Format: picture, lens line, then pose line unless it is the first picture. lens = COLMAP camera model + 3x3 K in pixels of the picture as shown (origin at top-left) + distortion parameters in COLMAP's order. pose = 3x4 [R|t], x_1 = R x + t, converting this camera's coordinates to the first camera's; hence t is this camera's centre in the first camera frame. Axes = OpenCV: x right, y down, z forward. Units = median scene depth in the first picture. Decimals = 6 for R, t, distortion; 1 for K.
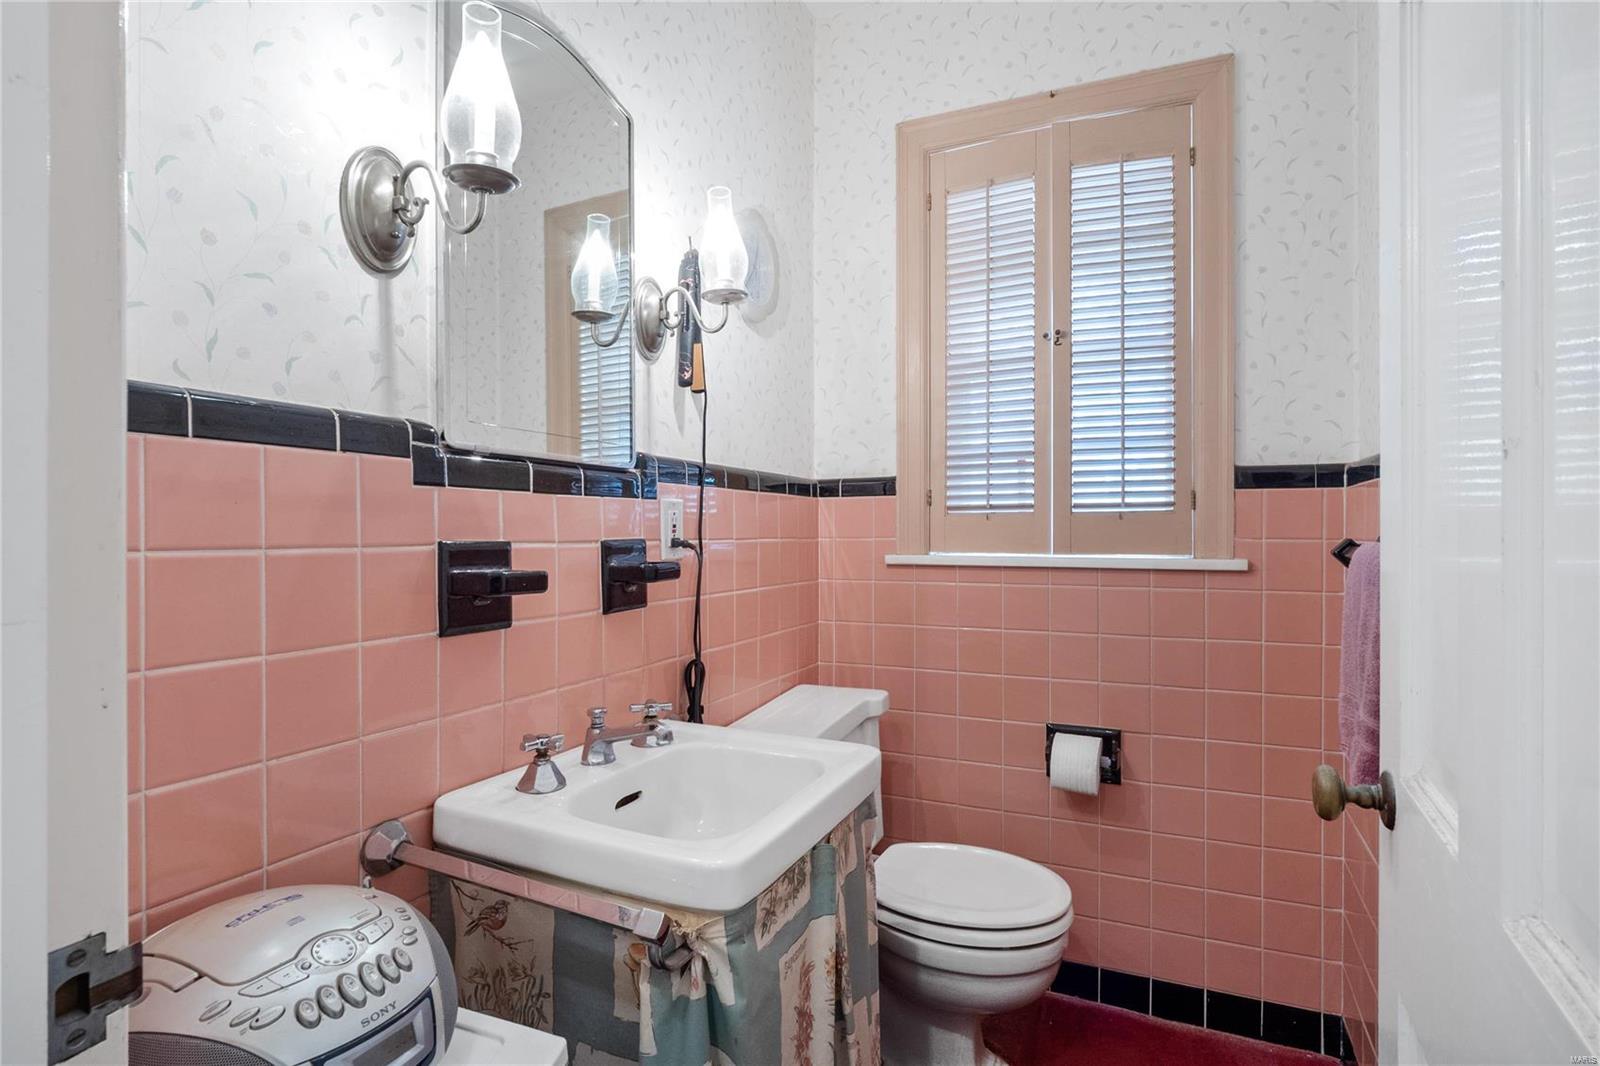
lens RADIAL K [[816.8, 0, 804.3], [0, 816.8, 532.1], [0, 0, 1]] dist [-0.005395, -0.001138]
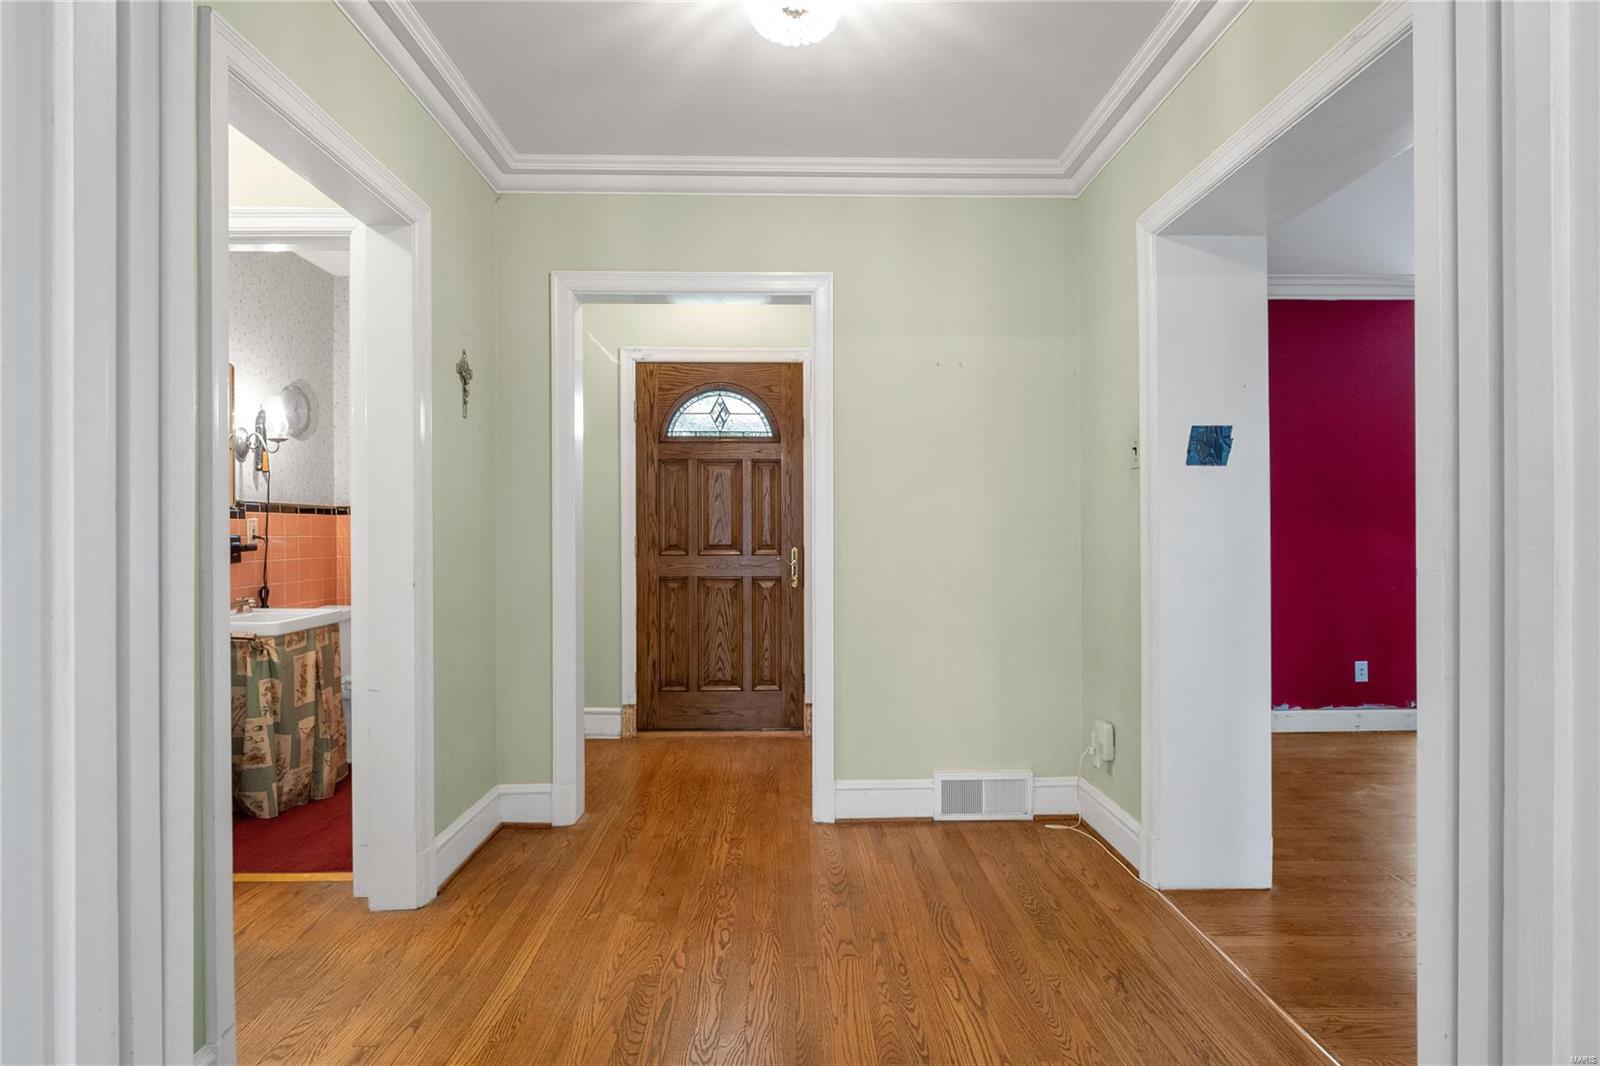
lens RADIAL K [[816.8, 0, 793.9], [0, 816.8, 536.7], [0, 0, 1]] dist [-0.005395, -0.001138]
pose [[0.902969, -0.004649, 0.429680, 0.253718], [0.004106, 0.999989, 0.002190, 0.014151], [-0.429685, -0.000213, 0.902979, -1.905939]]
